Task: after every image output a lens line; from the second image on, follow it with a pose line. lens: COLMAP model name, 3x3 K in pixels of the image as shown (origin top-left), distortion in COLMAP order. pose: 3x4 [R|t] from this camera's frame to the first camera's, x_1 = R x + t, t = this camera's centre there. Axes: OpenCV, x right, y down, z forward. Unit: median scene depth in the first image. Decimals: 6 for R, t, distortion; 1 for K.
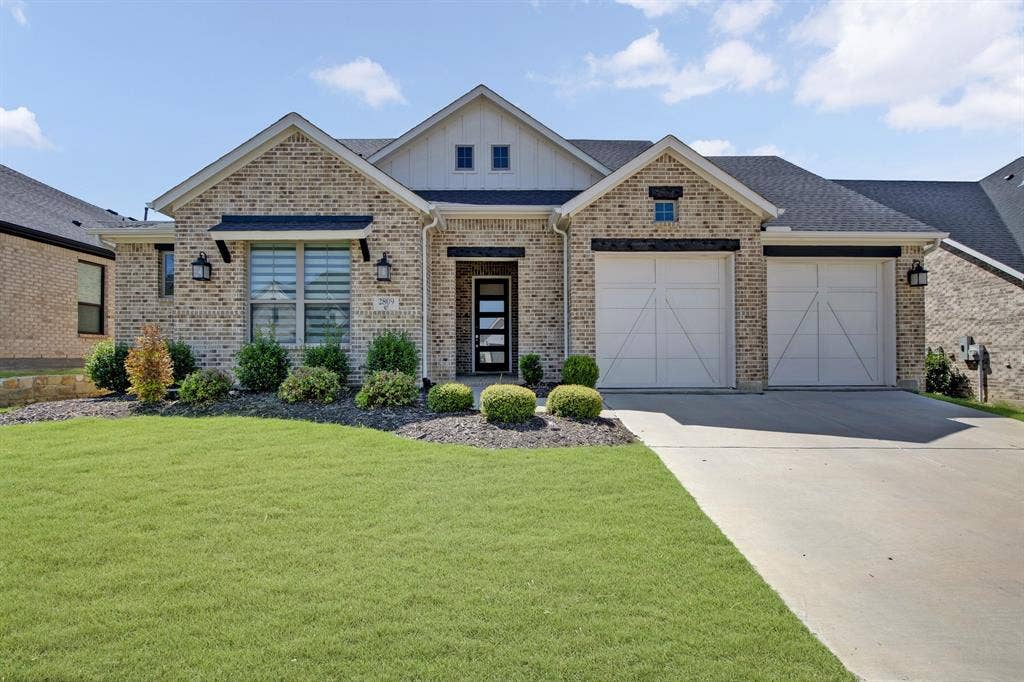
lens RADIAL K [[539.4, 0, 515.4], [0, 539.4, 366.4], [0, 0, 1]] dist [0.001104, -0.001148]
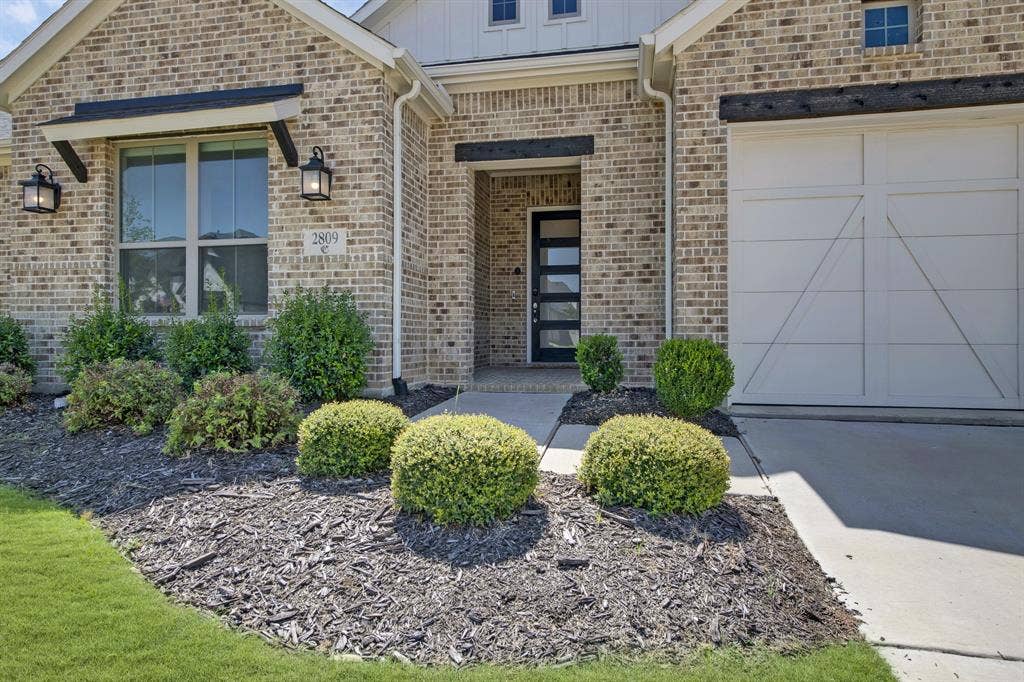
lens RADIAL K [[630.1, 0, 509.4], [0, 630.1, 347.2], [0, 0, 1]] dist [0.004711, -0.002285]
pose [[0.976561, 0.005183, -0.215181, 0.079379], [-0.005063, 0.999987, 0.001107, -0.011325], [0.215183, 0.000009, 0.976574, 0.407232]]
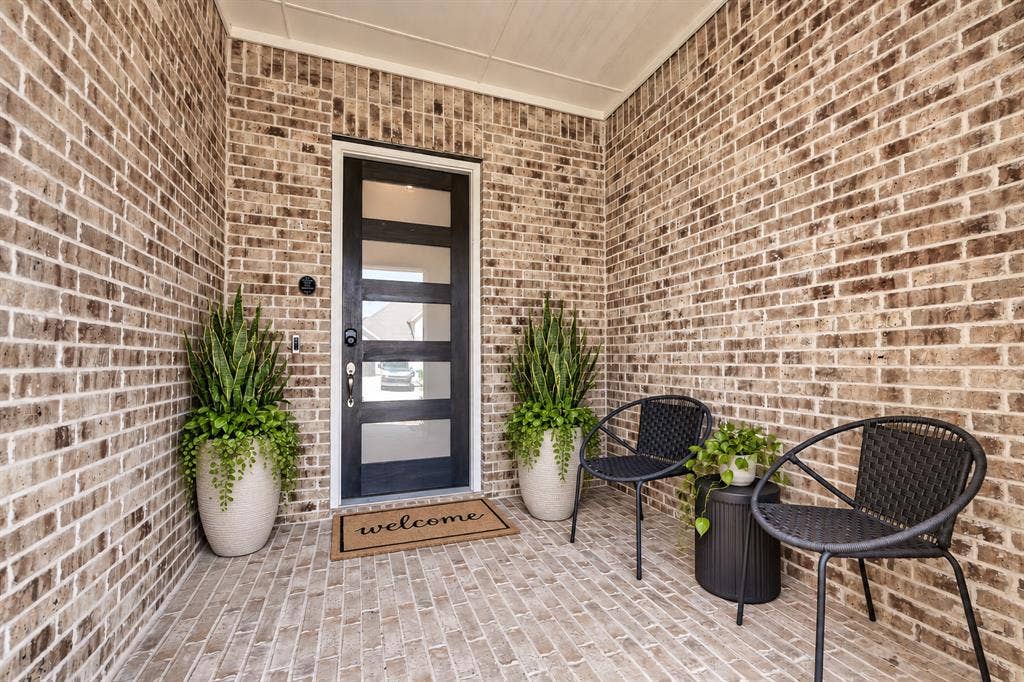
lens RADIAL K [[406.6, 0, 514.0], [0, 406.6, 349.2], [0, 0, 1]] dist [-0.001955, -0.001176]
pose [[0.928210, 0.006605, 0.371997, -0.100974], [0.005475, 0.999492, -0.031408, -0.082738], [-0.372016, 0.031189, 0.927702, 1.110583]]
